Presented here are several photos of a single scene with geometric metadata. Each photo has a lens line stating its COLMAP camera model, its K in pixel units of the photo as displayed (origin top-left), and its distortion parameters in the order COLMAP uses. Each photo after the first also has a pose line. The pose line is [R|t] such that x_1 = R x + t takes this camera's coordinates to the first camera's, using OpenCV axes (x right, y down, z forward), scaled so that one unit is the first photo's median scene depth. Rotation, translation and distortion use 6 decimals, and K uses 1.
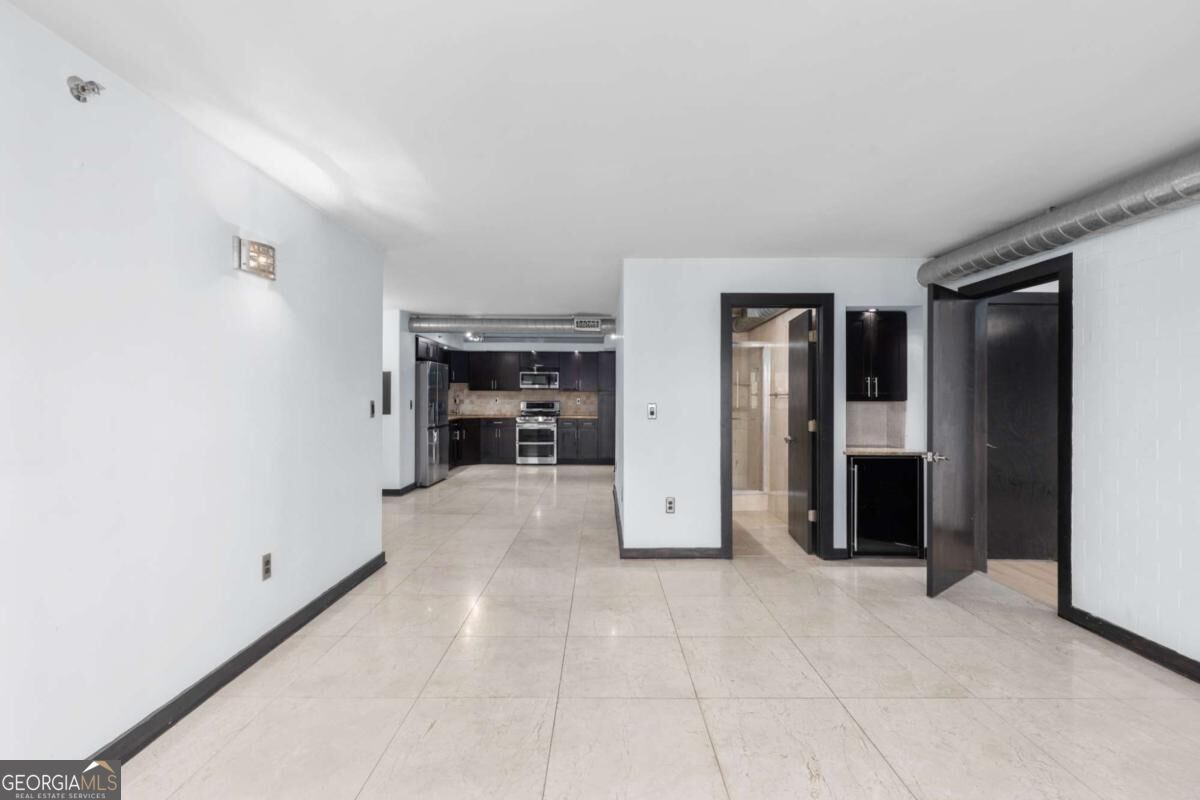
lens RADIAL K [[553.0, 0, 600.0], [0, 553.0, 400.0], [0, 0, 1]] dist [0.002188, 0.000349]
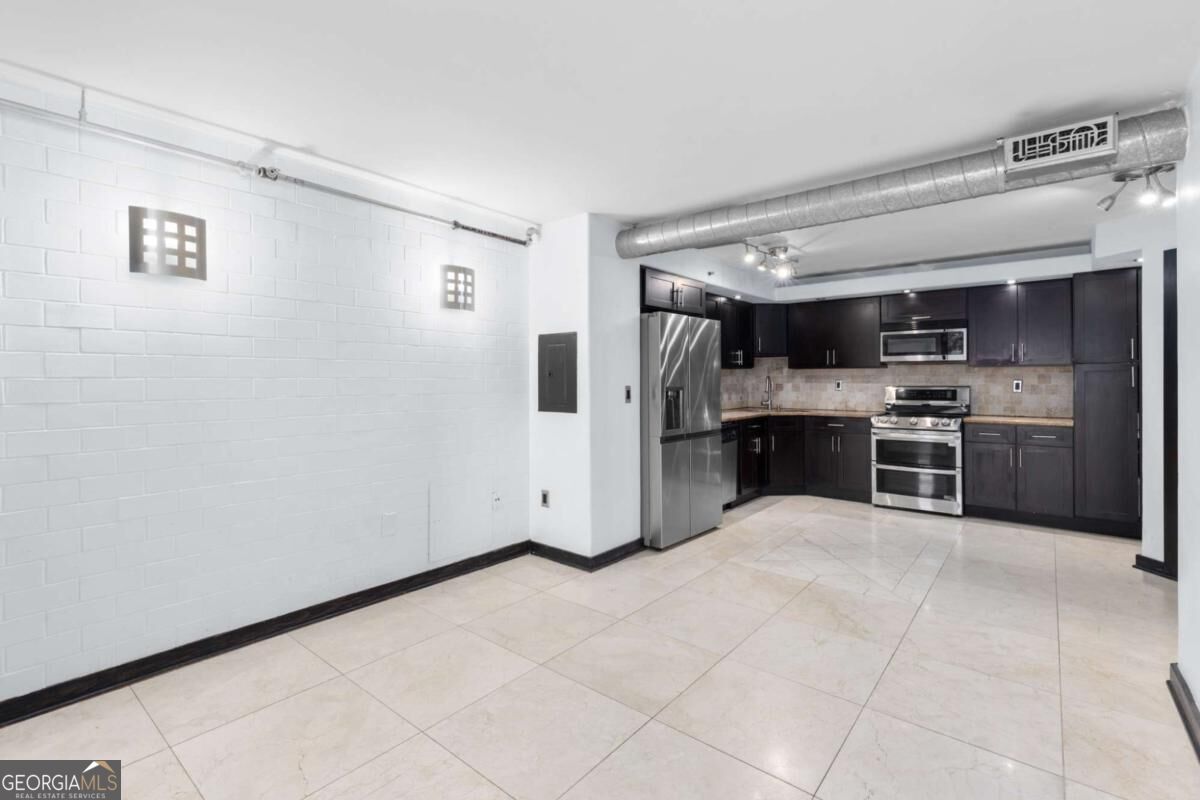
lens RADIAL K [[544.8, 0, 602.2], [0, 544.8, 380.8], [0, 0, 1]] dist [0.000241, 0.000156]
pose [[0.774900, -0.005058, -0.632064, -0.026736], [0.002187, 0.999983, -0.005321, -0.001685], [0.632080, 0.002741, 0.774898, 0.563566]]
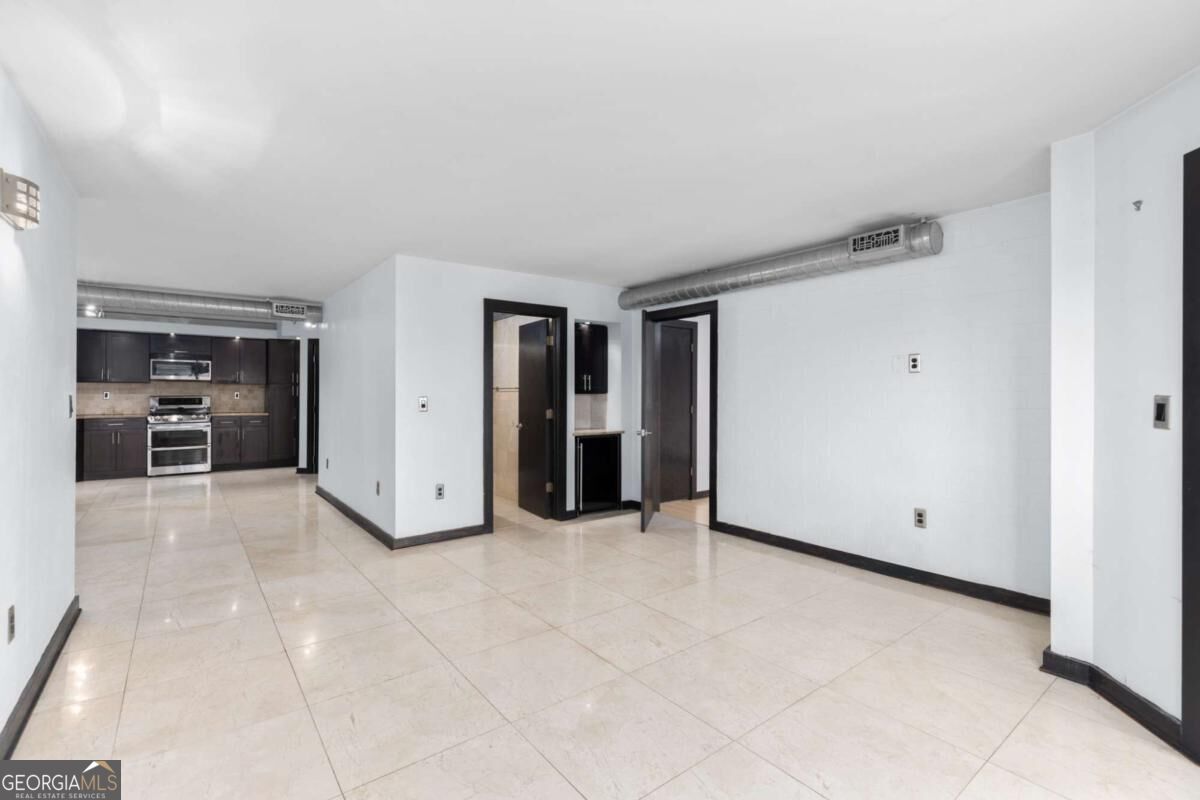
lens RADIAL K [[553.0, 0, 600.0], [0, 553.0, 400.0], [0, 0, 1]] dist [0.002188, 0.000349]
pose [[0.786071, -0.011132, 0.618037, -0.174607], [0.004084, 0.999910, 0.012815, 0.000245], [-0.618123, -0.007550, 0.786045, -0.018935]]
